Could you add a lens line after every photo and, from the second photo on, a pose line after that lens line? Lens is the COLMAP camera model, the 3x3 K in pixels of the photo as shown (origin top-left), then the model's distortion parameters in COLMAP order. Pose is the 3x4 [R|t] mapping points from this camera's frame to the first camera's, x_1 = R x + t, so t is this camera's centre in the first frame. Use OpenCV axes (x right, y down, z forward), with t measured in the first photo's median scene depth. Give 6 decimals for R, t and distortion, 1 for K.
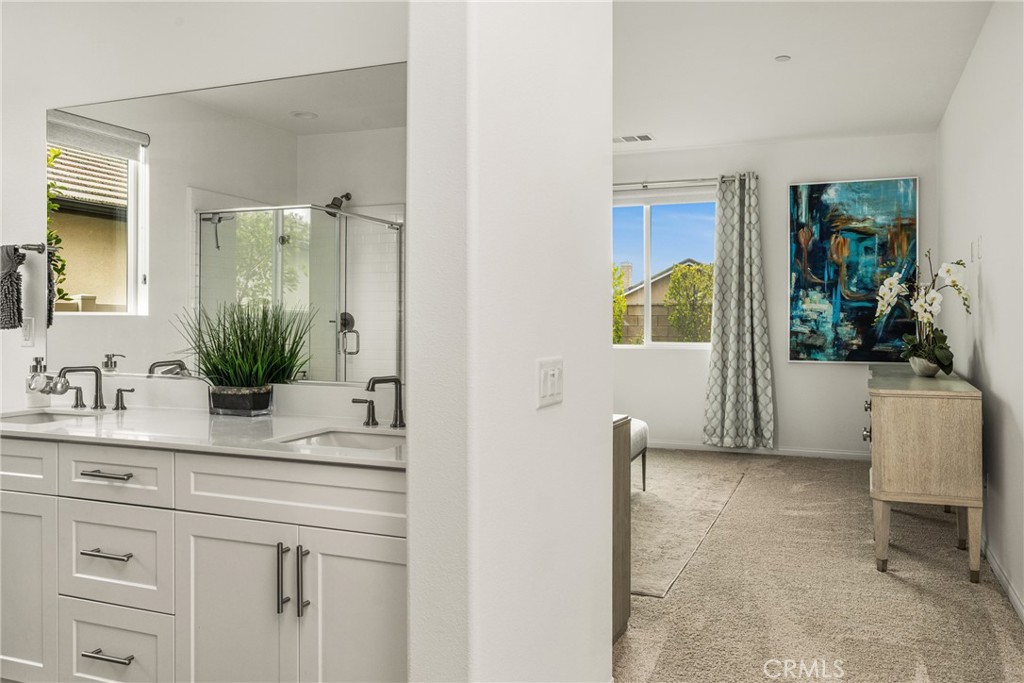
lens RADIAL K [[862.5, 0, 511.2], [0, 862.5, 335.7], [0, 0, 1]] dist [0.013718, -0.001497]
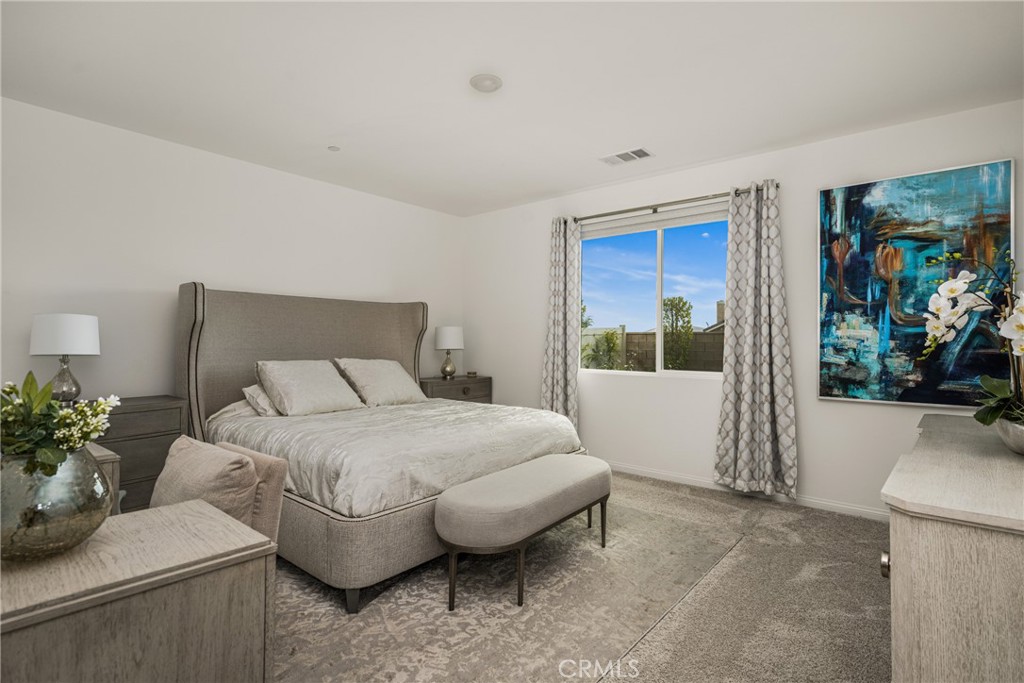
lens RADIAL K [[501.0, 0, 510.5], [0, 501.0, 344.4], [0, 0, 1]] dist [0.000496, 0.001443]
pose [[0.939901, 0.008885, -0.341331, 0.206596], [-0.014964, 0.999773, -0.015180, -0.010663], [0.341118, 0.019375, 0.939821, 0.437210]]
